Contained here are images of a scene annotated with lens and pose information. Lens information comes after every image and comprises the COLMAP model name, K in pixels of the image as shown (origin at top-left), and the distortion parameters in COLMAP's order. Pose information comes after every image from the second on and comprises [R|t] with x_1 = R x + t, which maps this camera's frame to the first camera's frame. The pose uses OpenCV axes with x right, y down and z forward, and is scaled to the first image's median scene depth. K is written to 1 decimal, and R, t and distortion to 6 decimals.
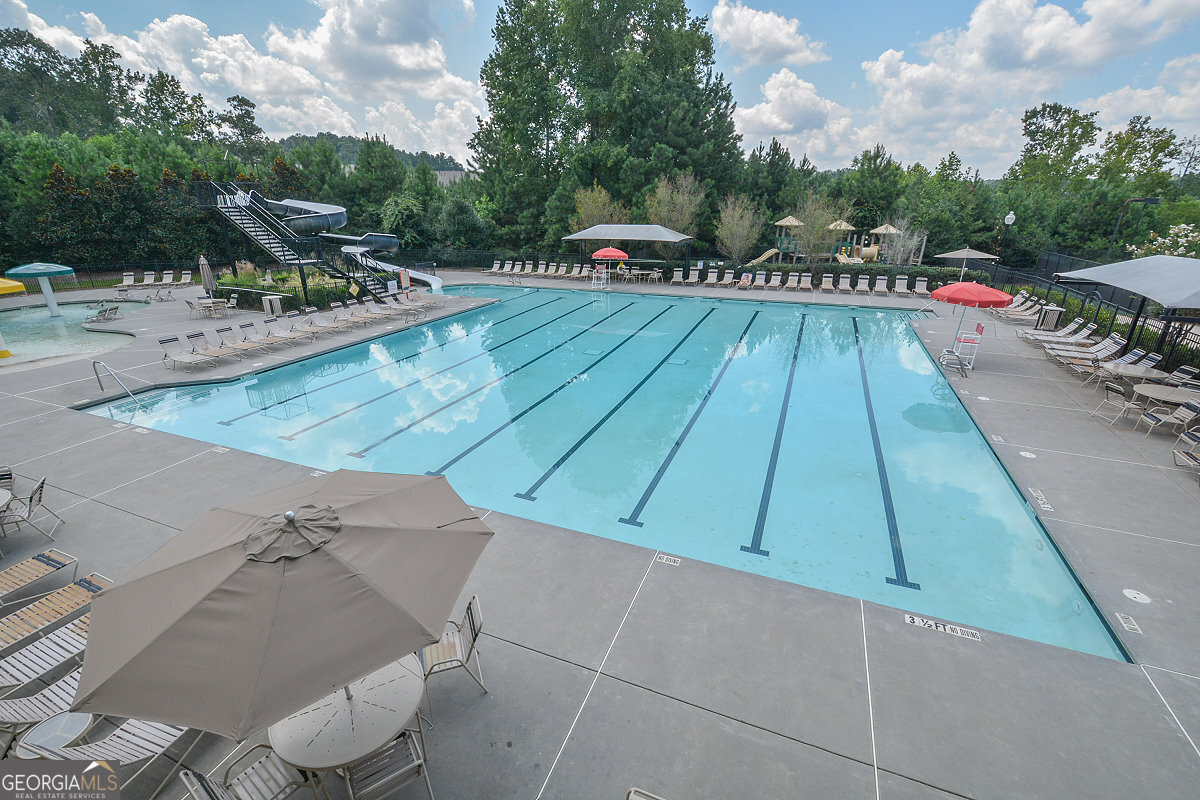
lens RADIAL K [[524.1, 0, 596.1], [0, 524.1, 417.3], [0, 0, 1]] dist [-0.017398, 0.001321]
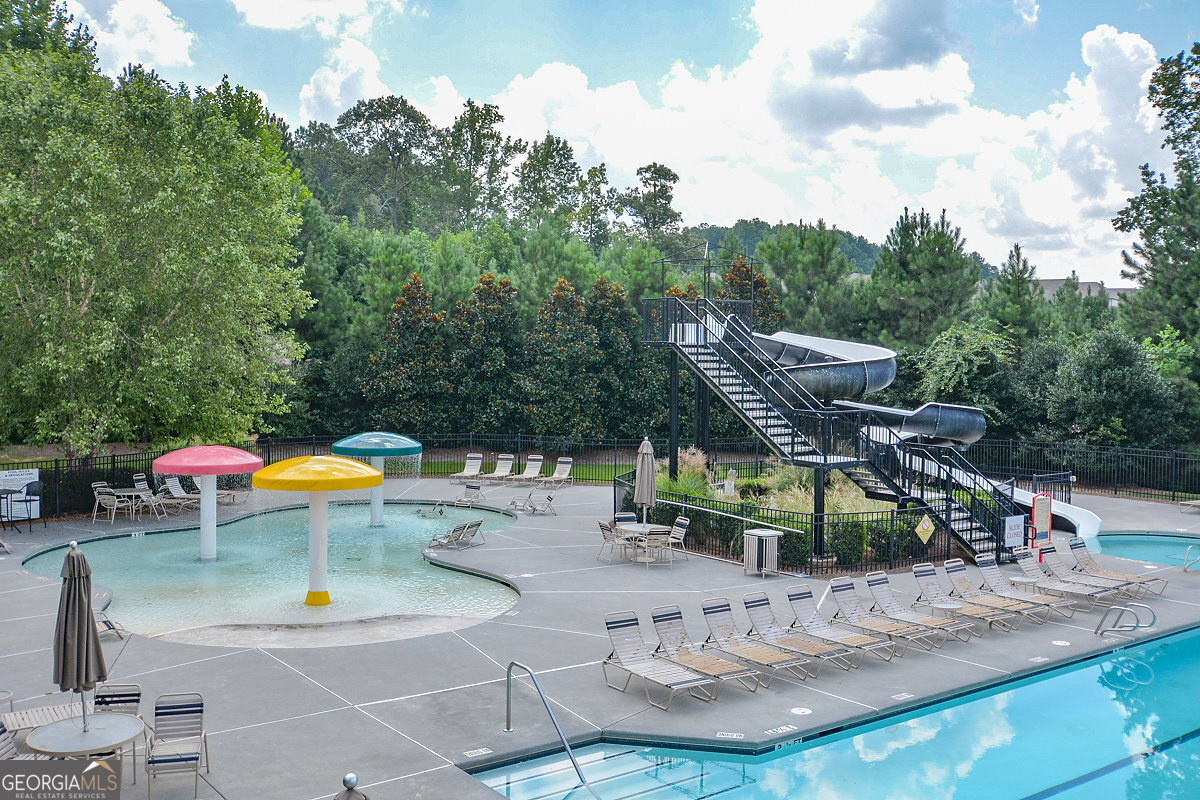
lens RADIAL K [[1126.1, 0, 599.6], [0, 1126.1, 398.2], [0, 0, 1]] dist [-0.038851, 0.000000]
pose [[0.860061, 0.030314, -0.509290, -0.155556], [-0.197568, 0.940137, -0.277685, -0.025475], [0.470384, 0.339445, 0.814564, 0.060525]]
